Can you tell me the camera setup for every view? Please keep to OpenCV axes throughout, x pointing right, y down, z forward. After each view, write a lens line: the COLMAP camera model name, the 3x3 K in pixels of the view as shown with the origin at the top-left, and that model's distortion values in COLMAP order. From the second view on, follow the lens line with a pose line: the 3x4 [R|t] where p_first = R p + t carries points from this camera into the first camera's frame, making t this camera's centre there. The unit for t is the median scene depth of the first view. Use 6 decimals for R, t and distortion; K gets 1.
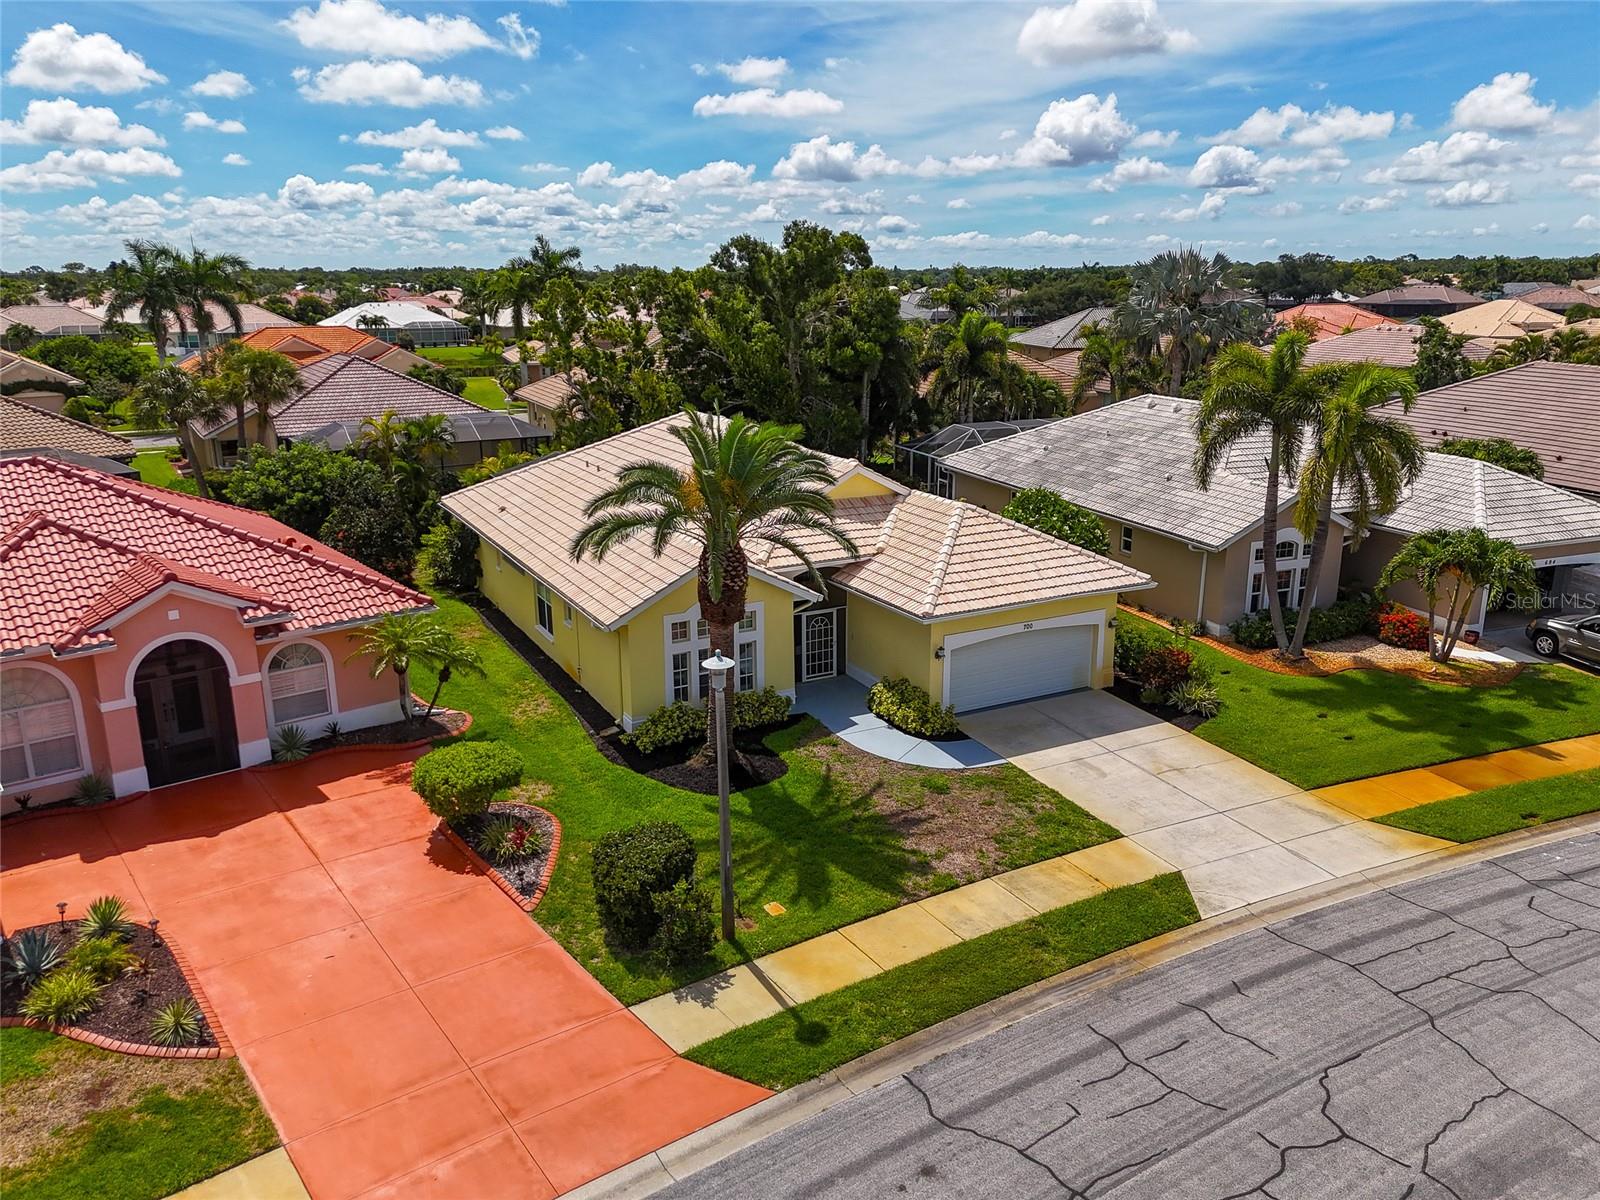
lens RADIAL K [[1190.6, 0, 800.0], [0, 1190.6, 600.0], [0, 0, 1]] dist [0.063223, -0.052337]
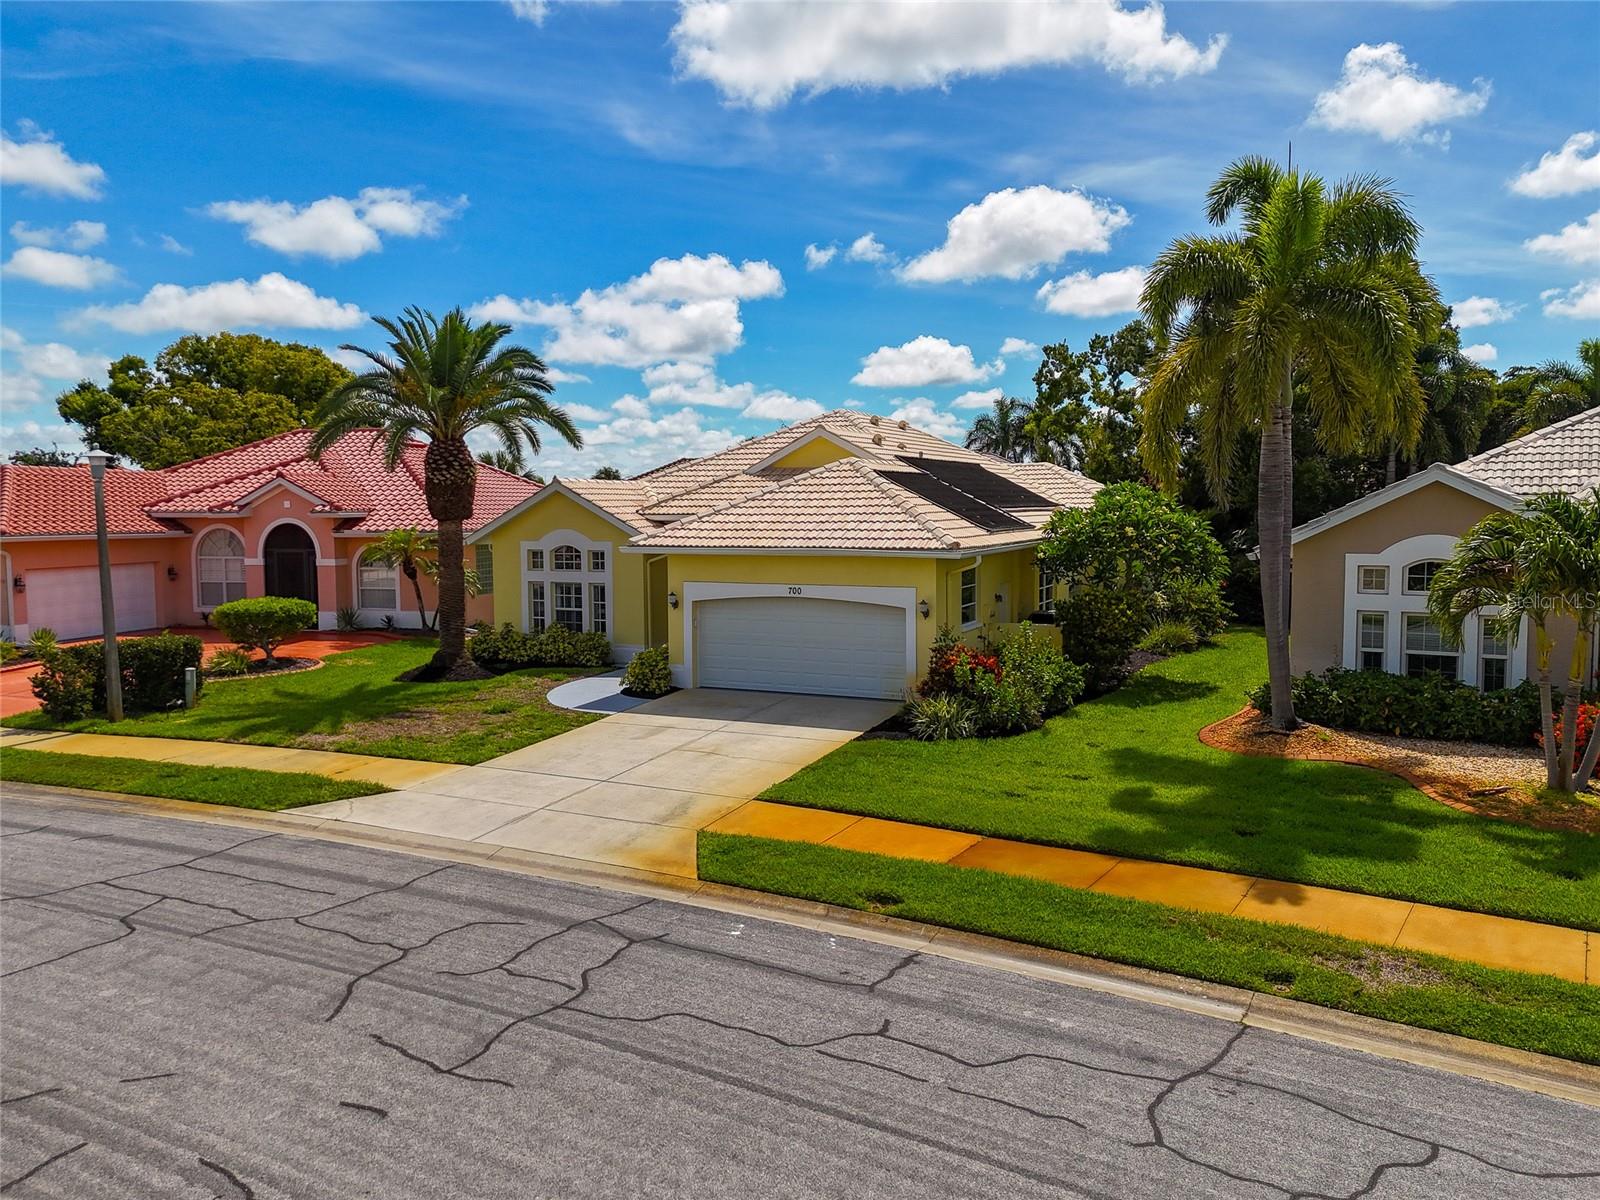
lens RADIAL K [[1190.6, 0, 800.0], [0, 1190.6, 600.0], [0, 0, 1]] dist [0.063223, -0.052337]
pose [[0.601350, 0.067097, -0.796163, 0.945946], [-0.209700, 0.974789, -0.076238, 0.100876], [0.770976, 0.212801, 0.600260, 0.635621]]
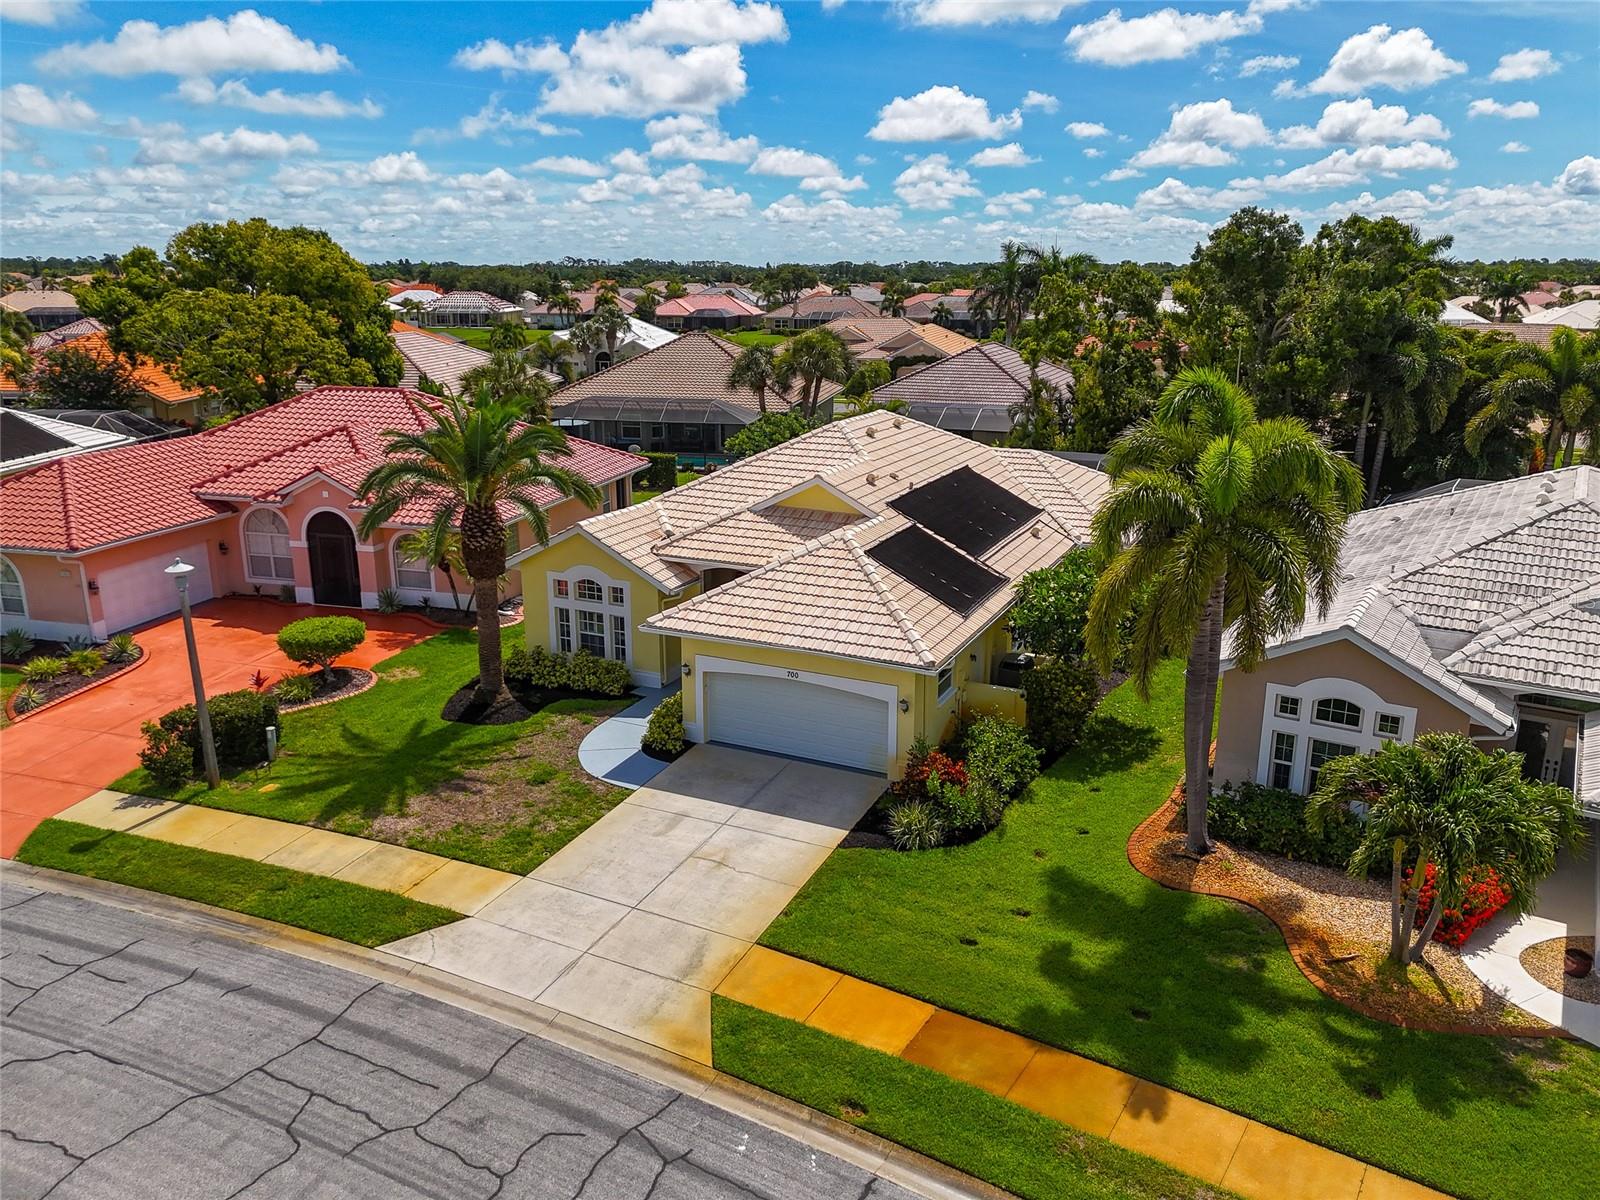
lens RADIAL K [[1179.8, 0, 800.0], [0, 1179.8, 600.0], [0, 0, 1]] dist [0.066357, -0.055965]
pose [[0.597076, 0.223164, -0.770518, 1.003888], [-0.216900, 0.969659, 0.112765, -0.154265], [0.772304, 0.099796, 0.627365, 0.527836]]
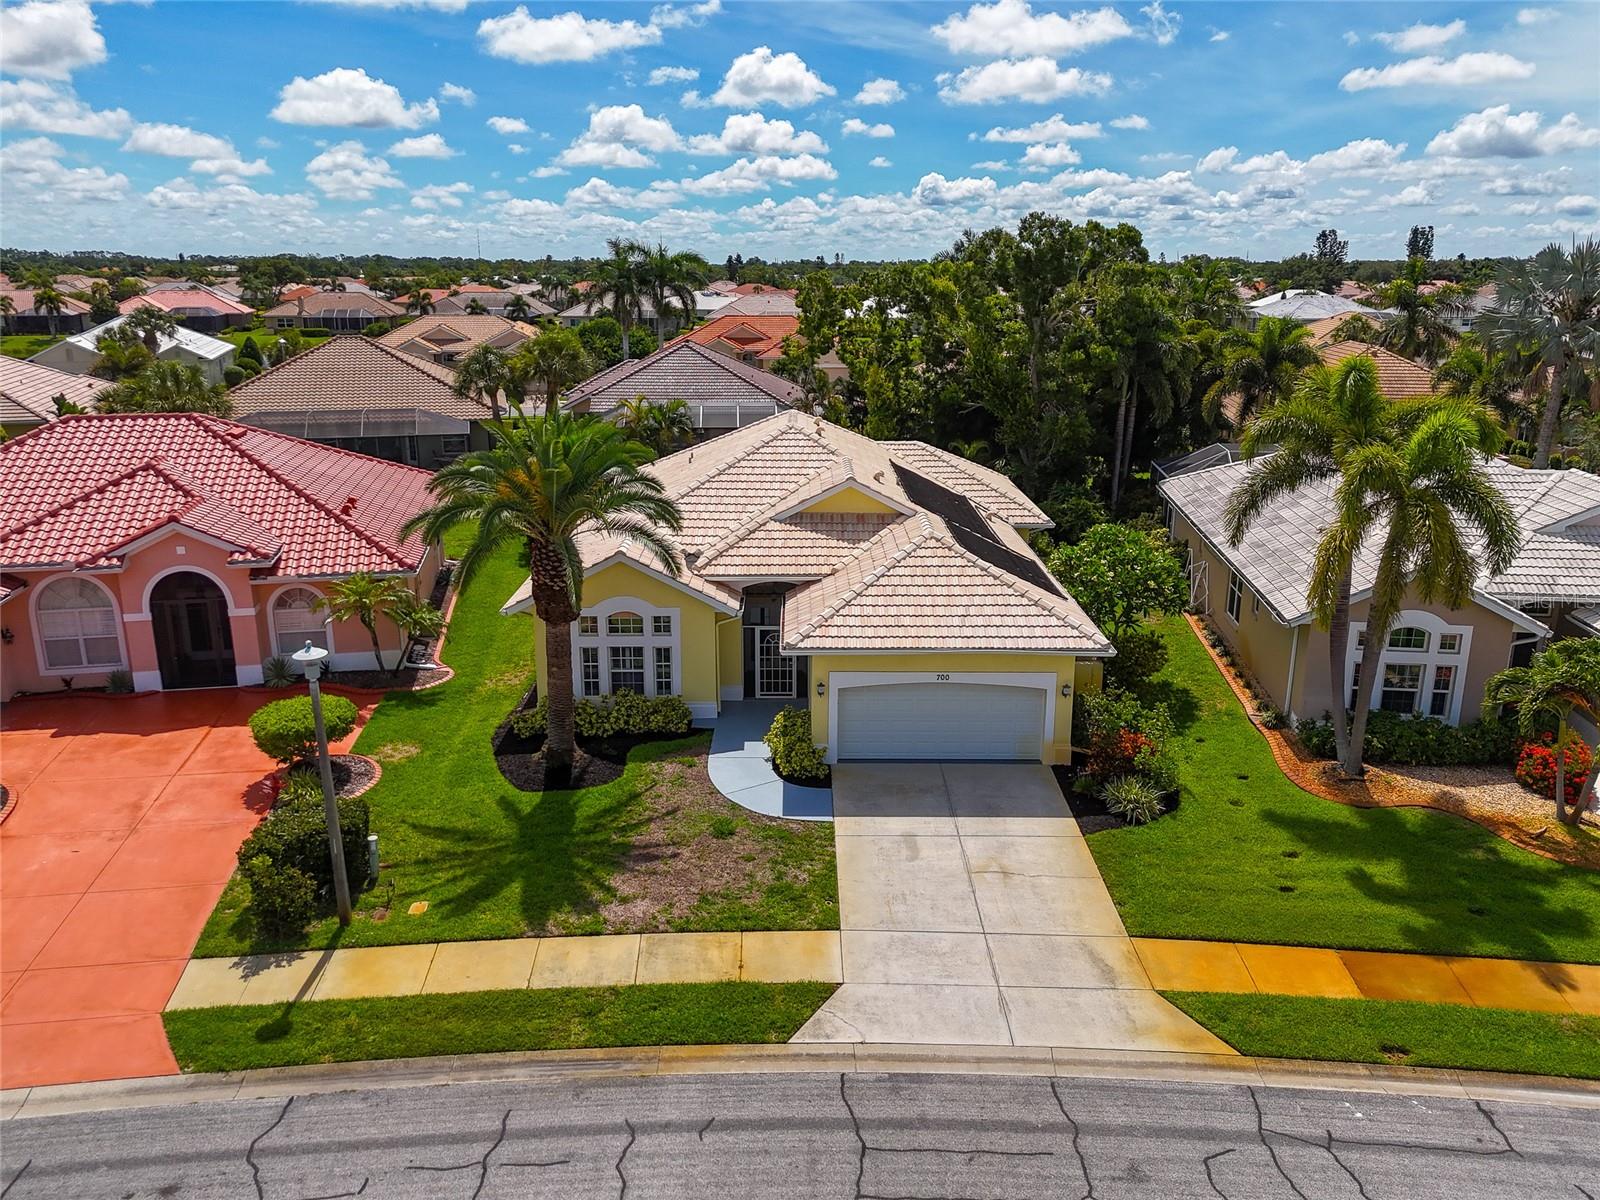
lens RADIAL K [[1179.8, 0, 800.0], [0, 1179.8, 600.0], [0, 0, 1]] dist [0.066357, -0.055965]
pose [[0.886347, 0.133412, -0.443385, 0.558082], [-0.129245, 0.990815, 0.039764, -0.064926], [0.444617, 0.022061, 0.895449, 0.202936]]
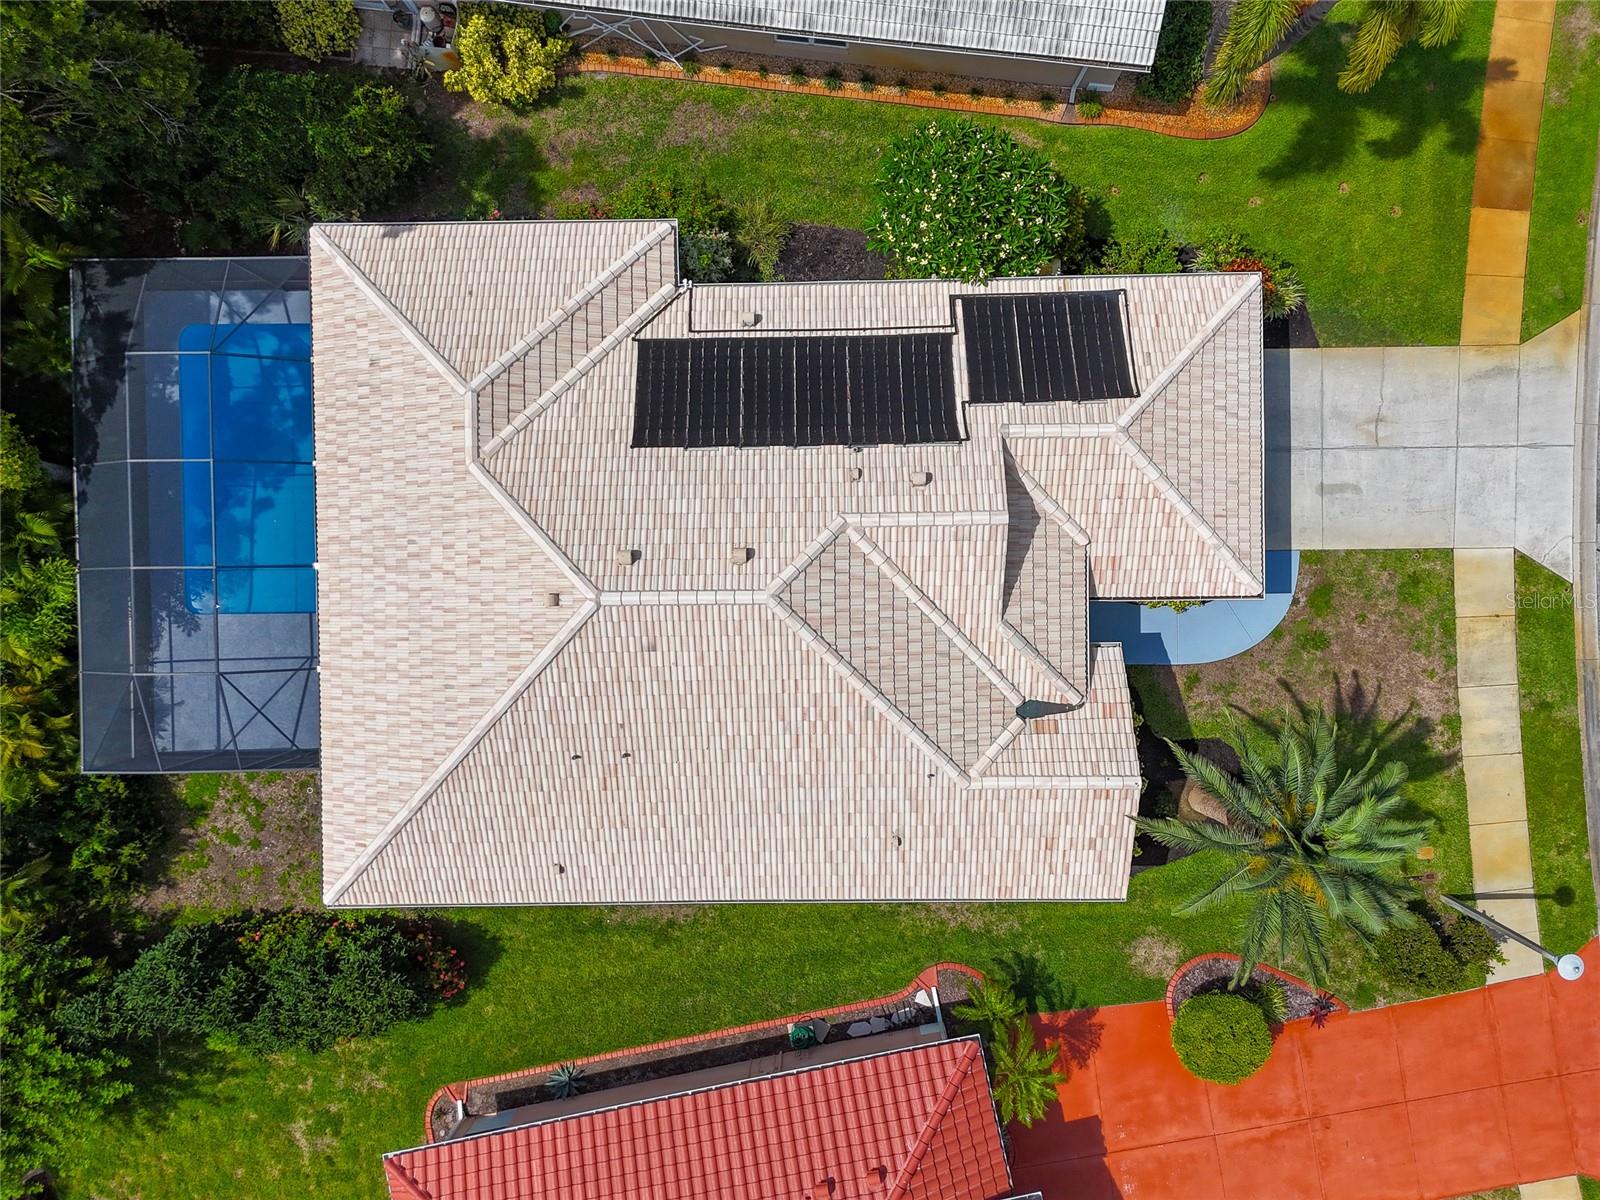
lens RADIAL K [[1190.6, 0, 800.0], [0, 1190.6, 600.0], [0, 0, 1]] dist [0.063223, -0.052337]
pose [[0.453535, -0.891167, -0.011305, -0.059764], [0.243472, 0.111687, 0.963456, -1.078273], [-0.857337, -0.439714, 0.267628, 1.145500]]
